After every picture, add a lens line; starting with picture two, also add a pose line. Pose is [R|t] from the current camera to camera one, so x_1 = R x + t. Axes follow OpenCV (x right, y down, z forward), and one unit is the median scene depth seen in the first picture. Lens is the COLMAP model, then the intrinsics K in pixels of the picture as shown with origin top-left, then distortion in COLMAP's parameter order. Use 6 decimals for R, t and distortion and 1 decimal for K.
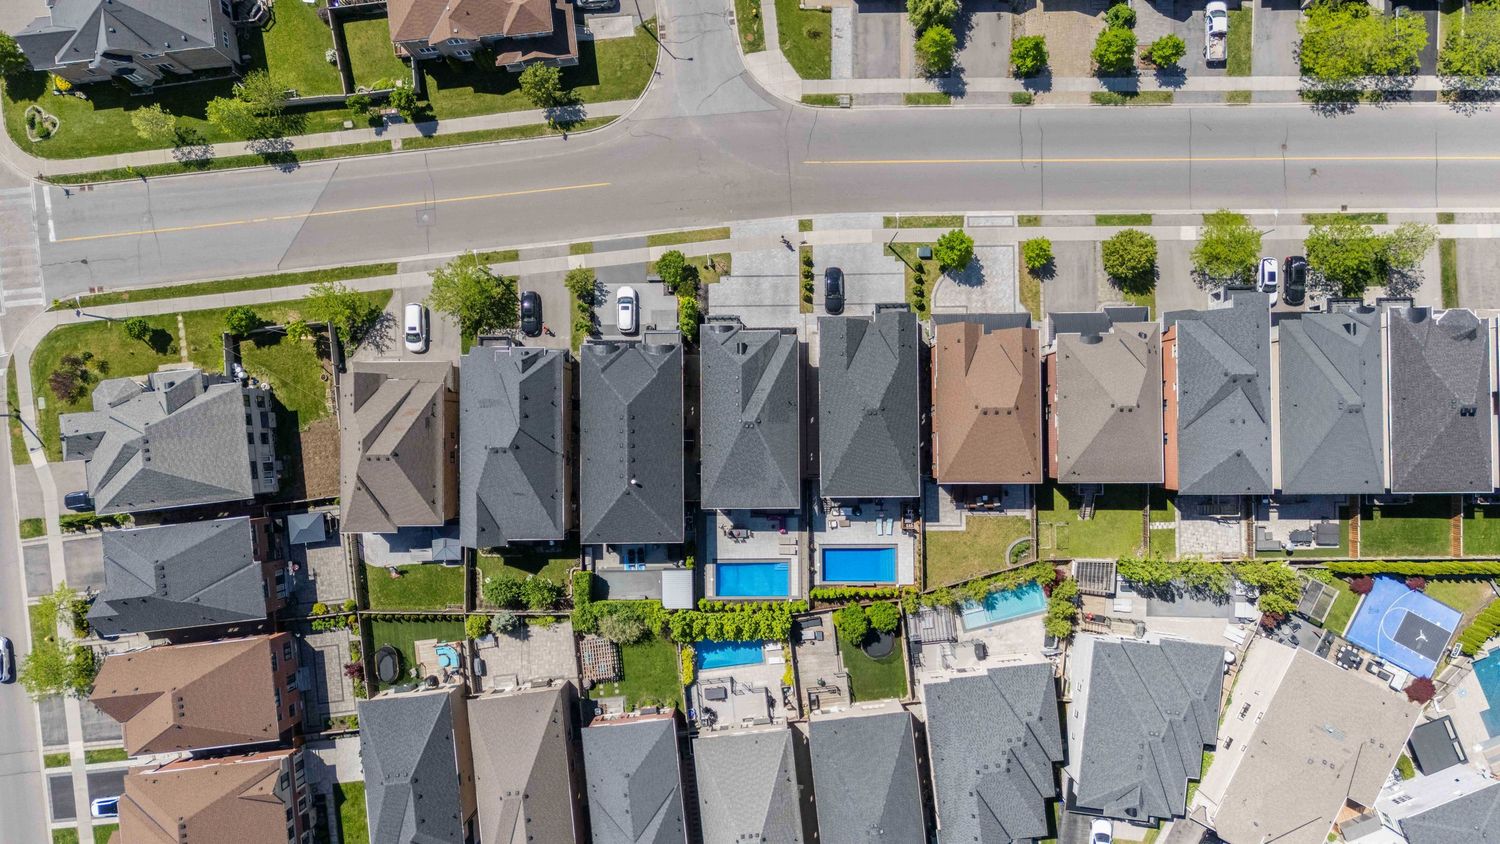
lens RADIAL K [[1085.6, 0, 753.5], [0, 1085.6, 421.3], [0, 0, 1]] dist [0.054308, -0.053664]
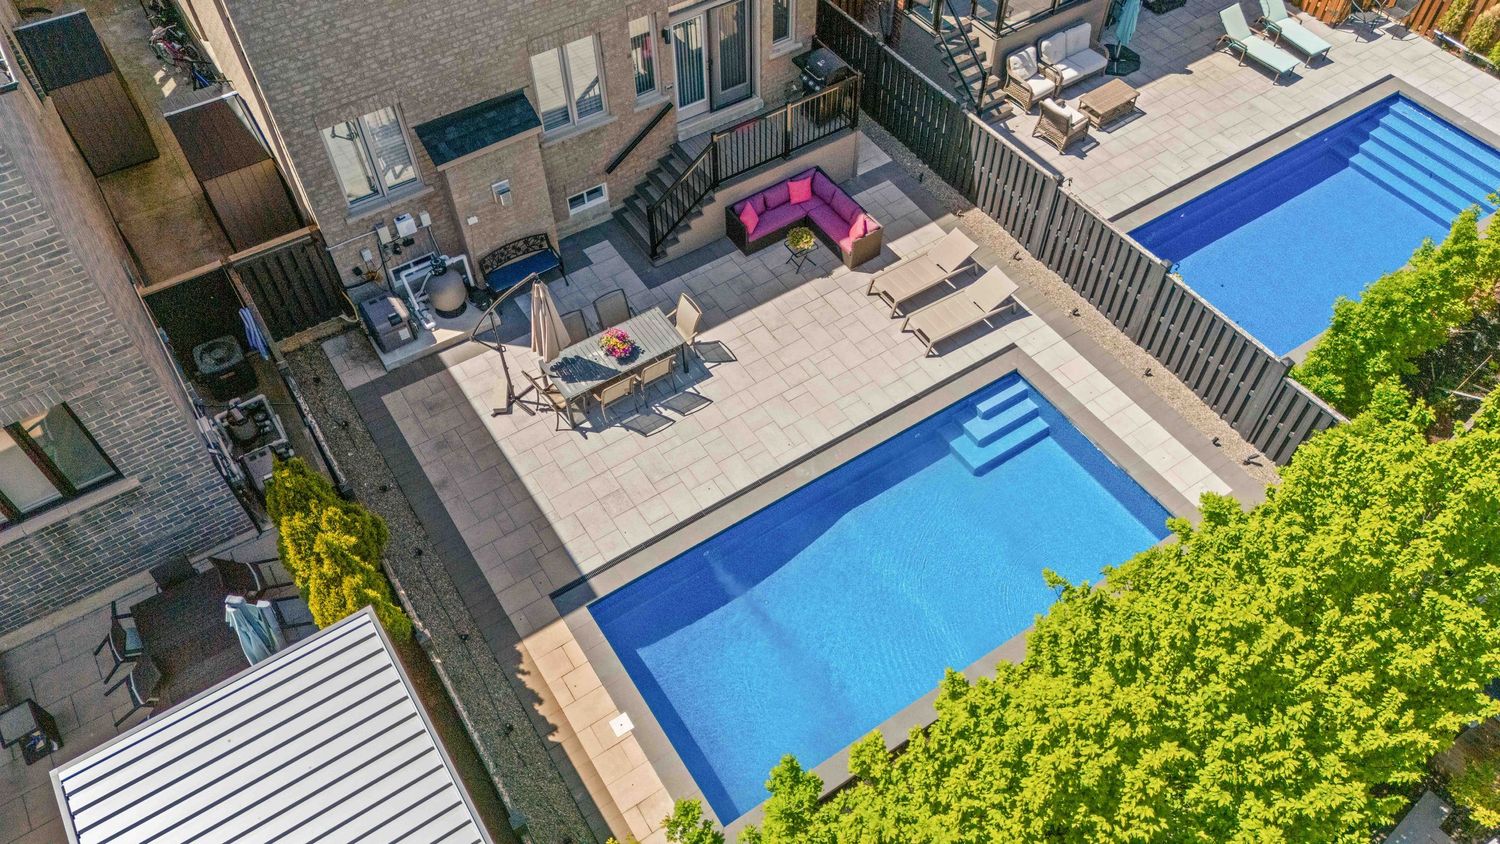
lens RADIAL K [[1113.2, 0, 753.0], [0, 1113.2, 415.0], [0, 0, 1]] dist [0.072893, -0.072858]
pose [[0.840146, -0.420913, 0.342034, -0.053953], [0.542095, 0.671434, -0.505281, 0.193134], [-0.016974, 0.609925, 0.792277, 0.885855]]
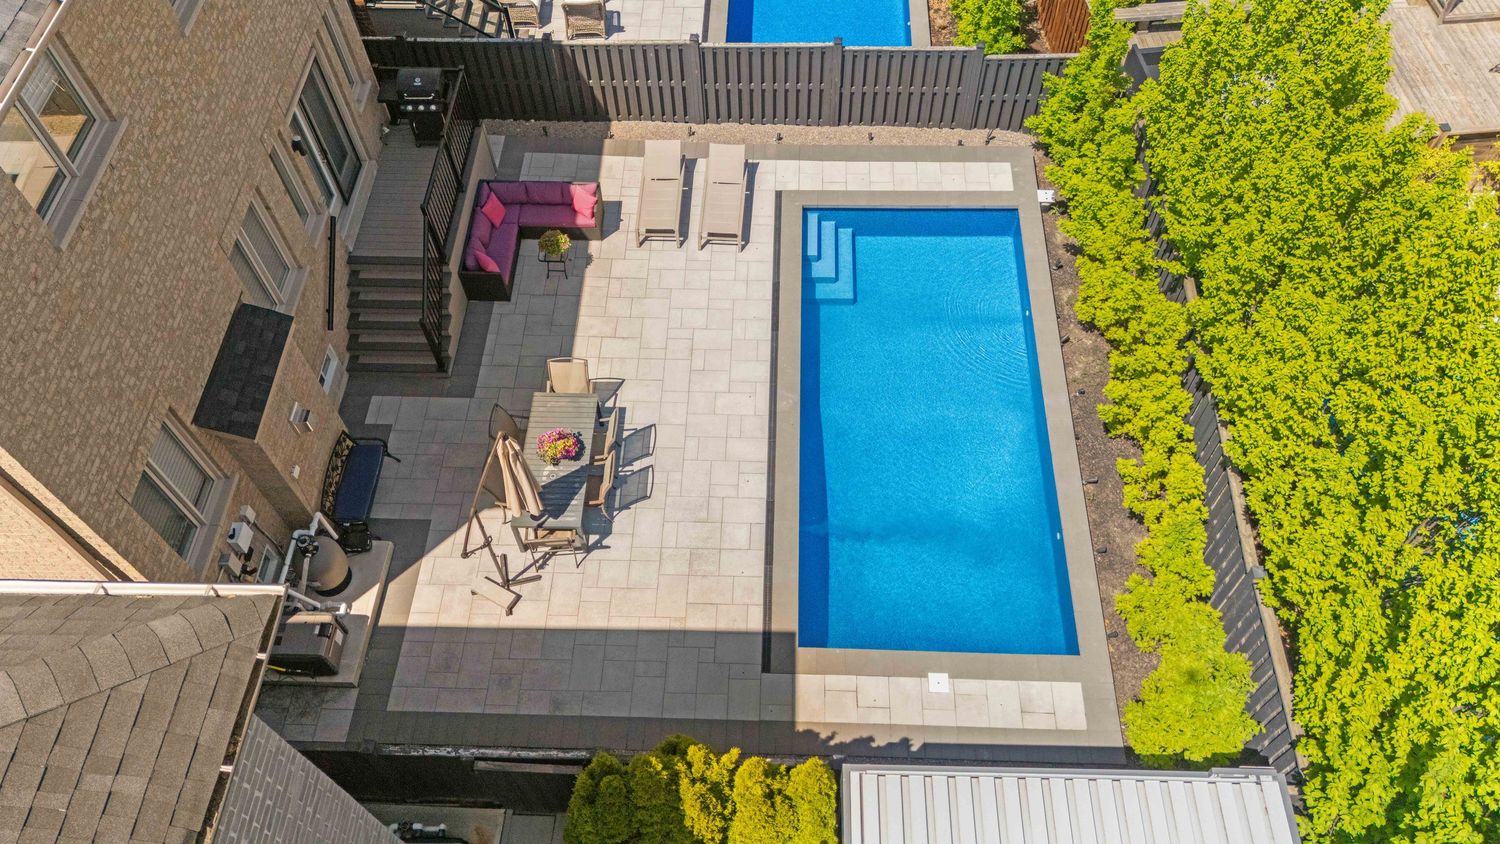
lens RADIAL K [[1103.2, 0, 752.7], [0, 1103.2, 423.6], [0, 0, 1]] dist [0.072154, -0.072220]
pose [[0.039986, -0.828380, 0.558738, -0.082612], [0.999088, 0.041545, -0.009905, 0.126484], [-0.015008, 0.558624, 0.829285, 0.889720]]
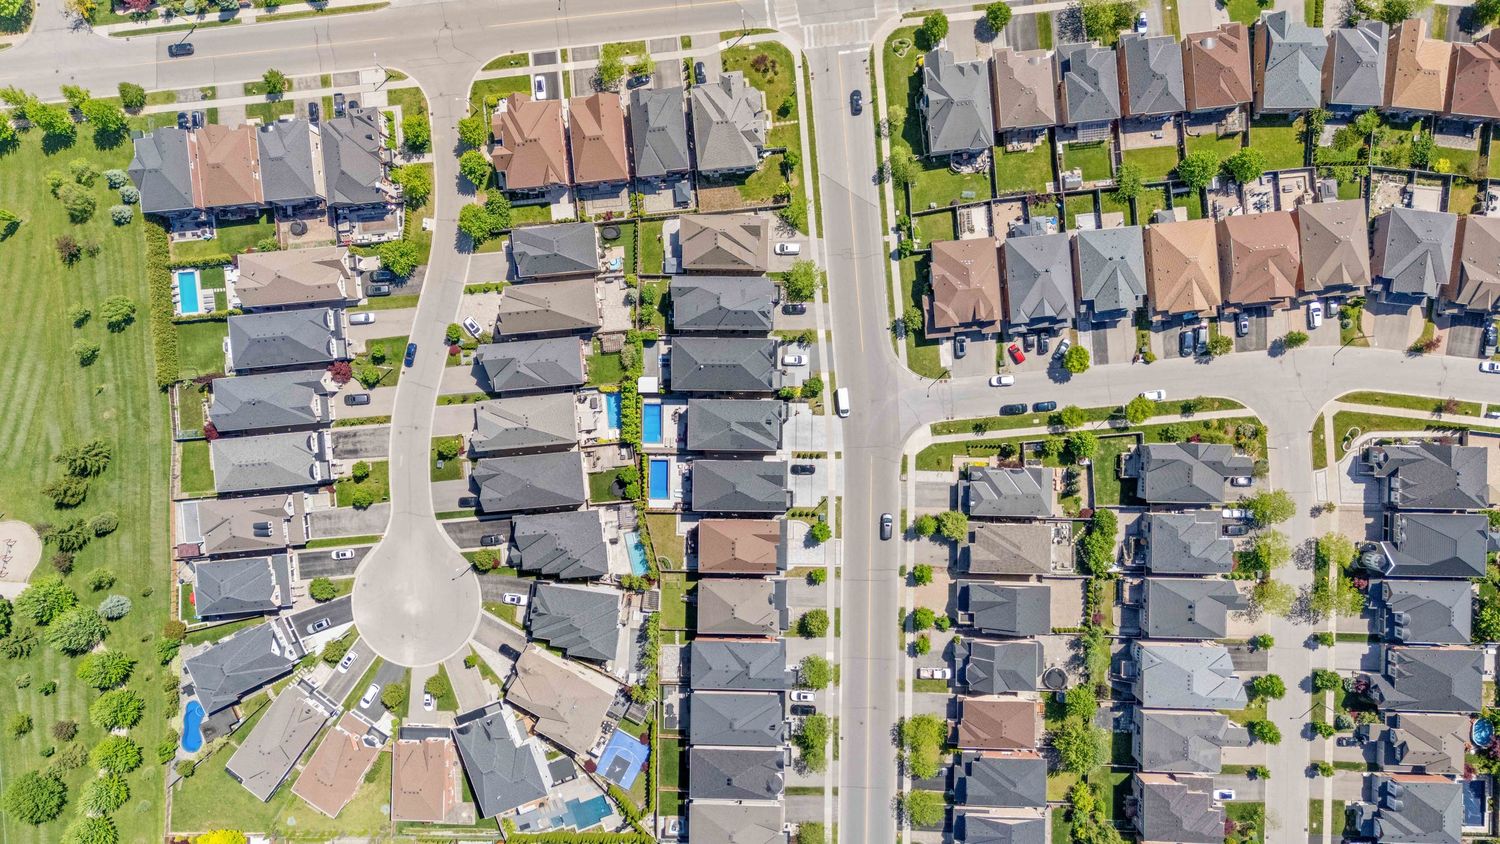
lens RADIAL K [[1103.2, 0, 752.7], [0, 1103.2, 423.6], [0, 0, 1]] dist [0.072154, -0.072220]
pose [[-0.019415, 0.999335, 0.030862, -0.063959], [-0.998328, -0.021058, 0.053836, -0.134928], [0.054450, -0.029765, 0.998073, -0.927813]]
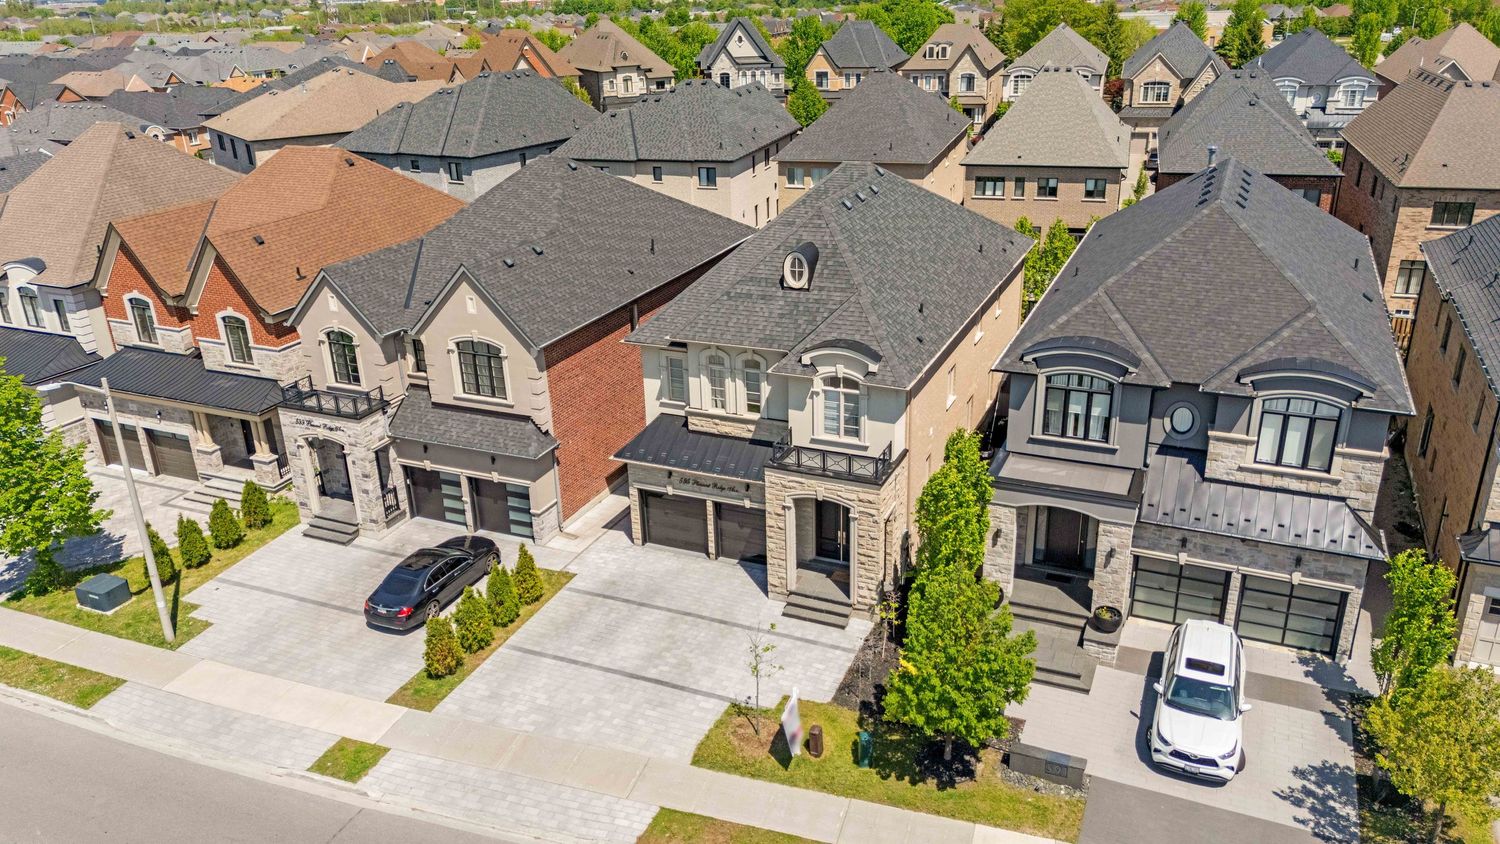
lens RADIAL K [[1091.9, 0, 748.8], [0, 1091.9, 415.7], [0, 0, 1]] dist [0.071338, -0.066070]
pose [[-0.909167, -0.126322, 0.396811, -0.115265], [0.415765, -0.329263, 0.847777, -0.323174], [0.023563, 0.935750, 0.351875, 0.856509]]
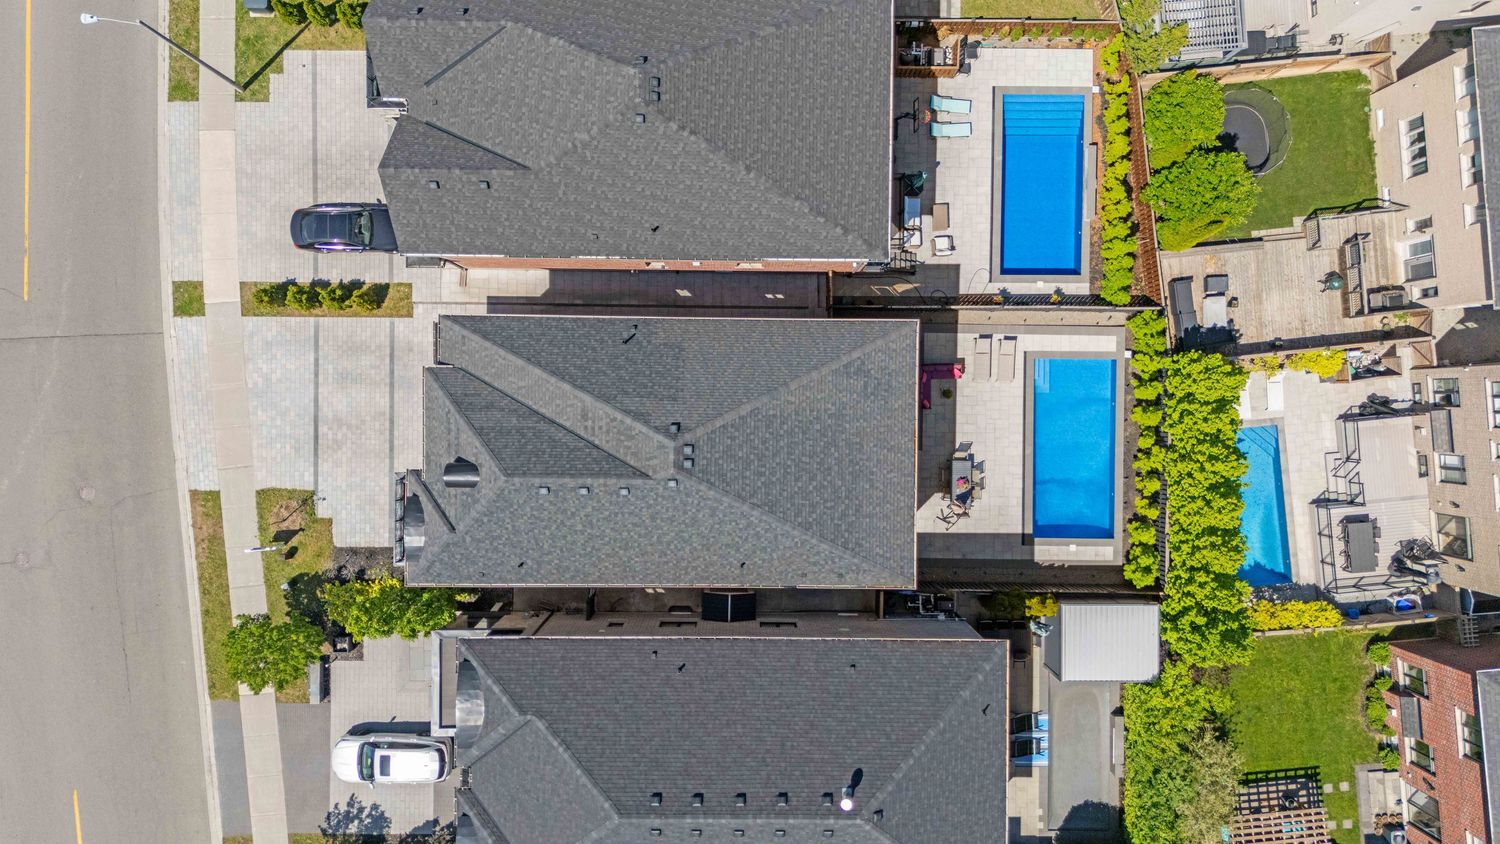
lens RADIAL K [[1085.6, 0, 753.5], [0, 1085.6, 421.3], [0, 0, 1]] dist [0.054308, -0.053664]
pose [[0.016211, -0.999868, -0.000913, 0.007291], [0.999290, 0.016170, 0.034027, 0.012134], [-0.034008, -0.001464, 0.999420, 0.599253]]
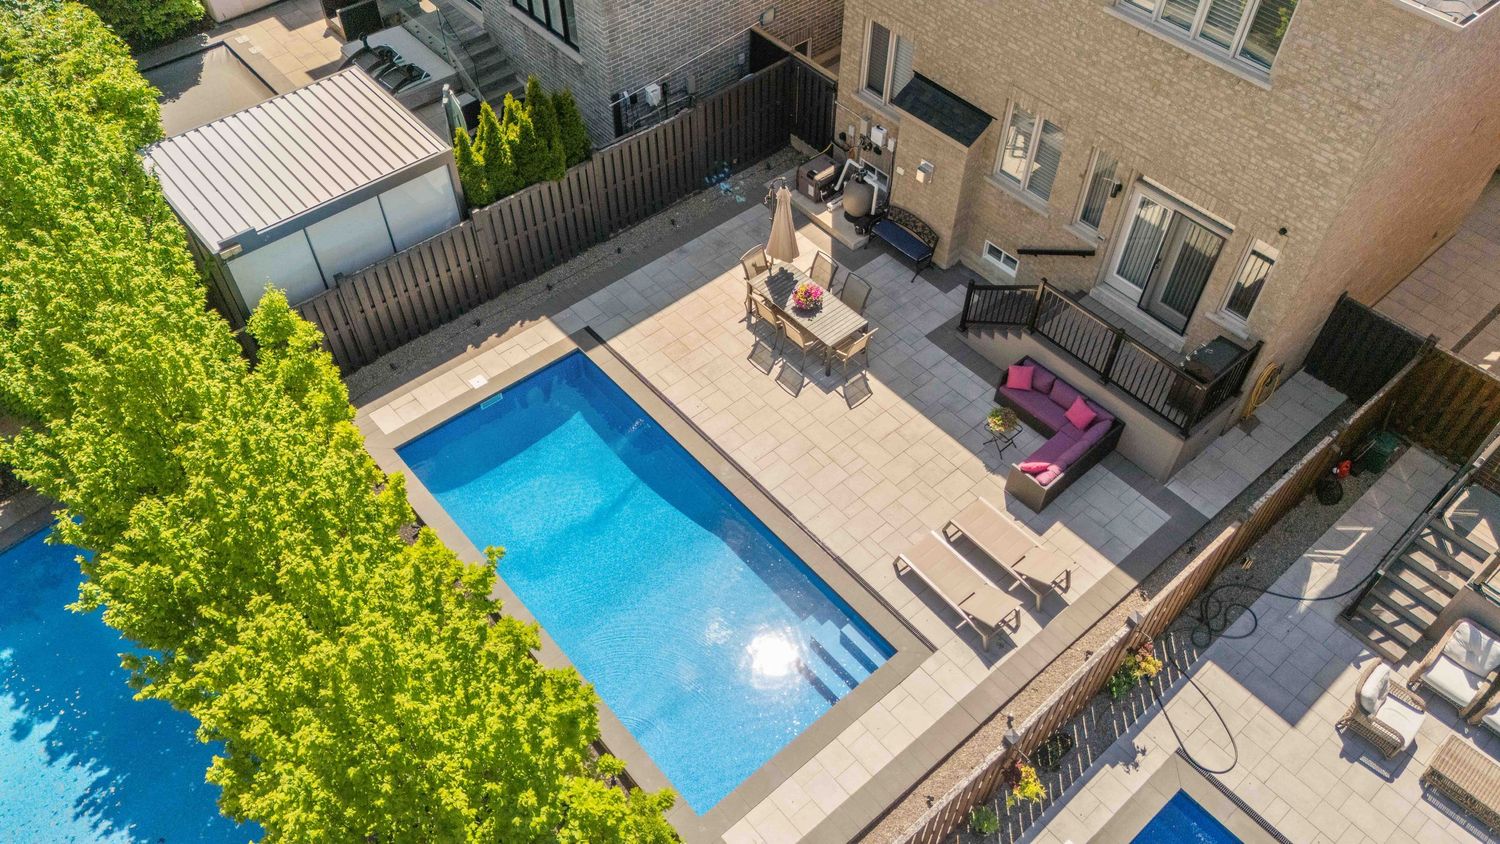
lens RADIAL K [[1102.5, 0, 754.6], [0, 1102.5, 416.4], [0, 0, 1]] dist [0.091692, -0.119963]
pose [[0.647324, 0.584968, -0.488656, 0.069444], [-0.762148, 0.505258, -0.404777, 0.183485], [0.010116, 0.634450, 0.772898, 0.882366]]
